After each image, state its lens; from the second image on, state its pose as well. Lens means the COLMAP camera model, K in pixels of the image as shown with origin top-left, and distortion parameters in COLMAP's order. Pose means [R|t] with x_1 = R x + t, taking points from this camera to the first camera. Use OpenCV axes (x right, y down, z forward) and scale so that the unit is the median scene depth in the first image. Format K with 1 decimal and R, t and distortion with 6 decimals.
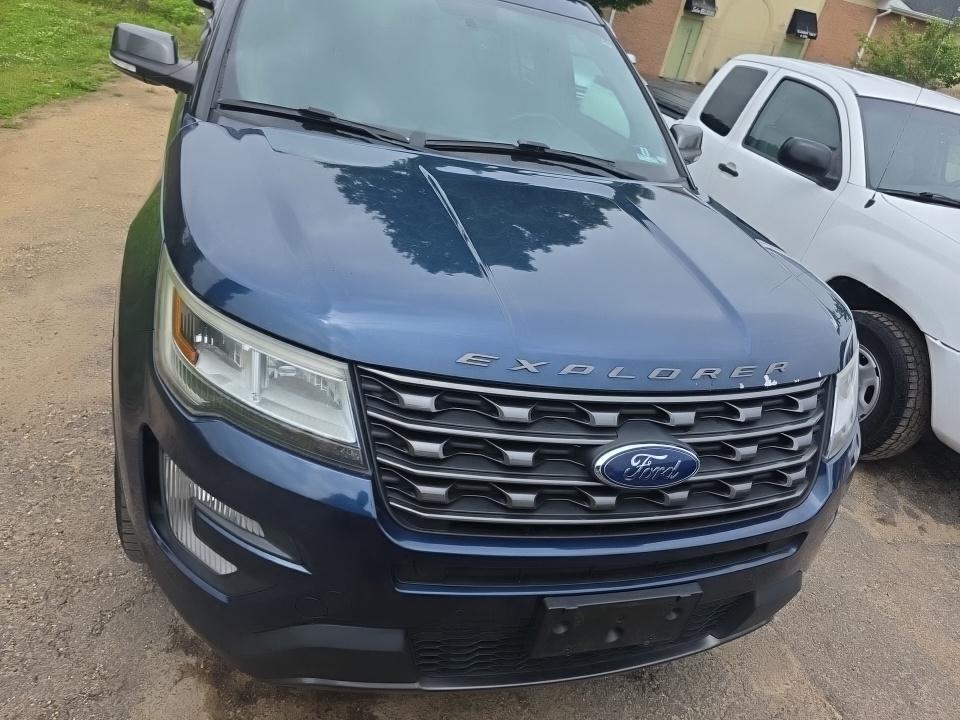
lens RADIAL K [[644.8, 0, 480.0], [0, 644.8, 360.0], [0, 0, 1]] dist [0.047177, -0.045858]
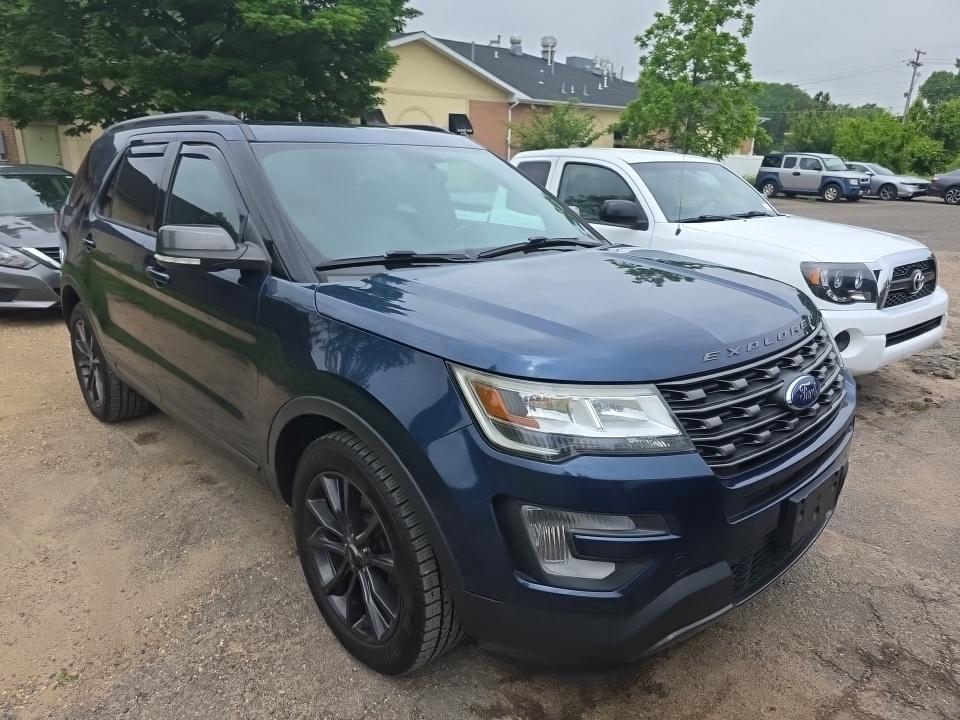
lens RADIAL K [[644.8, 0, 480.0], [0, 644.8, 360.0], [0, 0, 1]] dist [0.047177, -0.045858]
pose [[0.874447, -0.303619, 0.378363, -0.537998], [0.359140, 0.929482, -0.084151, -0.030462], [-0.326132, 0.209471, 0.921824, -0.112521]]
